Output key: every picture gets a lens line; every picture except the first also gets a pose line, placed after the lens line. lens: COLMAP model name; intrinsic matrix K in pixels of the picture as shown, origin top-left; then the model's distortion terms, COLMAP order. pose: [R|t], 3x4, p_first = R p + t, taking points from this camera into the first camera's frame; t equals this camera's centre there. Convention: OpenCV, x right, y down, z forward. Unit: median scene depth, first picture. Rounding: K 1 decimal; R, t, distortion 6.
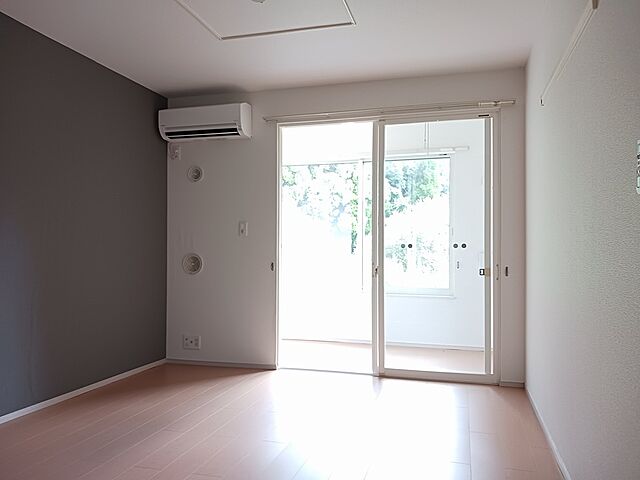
lens RADIAL K [[499.0, 0, 317.8], [0, 499.0, 241.2], [0, 0, 1]] dist [0.001337, -0.015849]
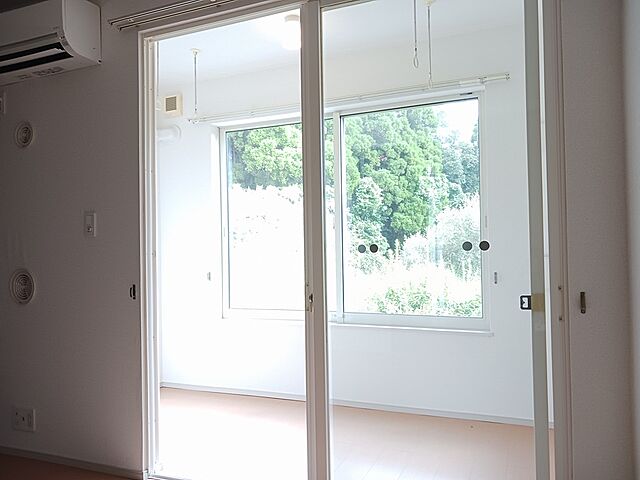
lens RADIAL K [[499.0, 0, 322.9], [0, 499.0, 241.1], [0, 0, 1]] dist [0.001337, -0.015849]
pose [[0.992561, -0.025323, -0.119086, 0.148111], [0.024664, 0.999671, -0.007009, 0.003713], [0.119224, 0.004020, 0.992859, 0.387543]]
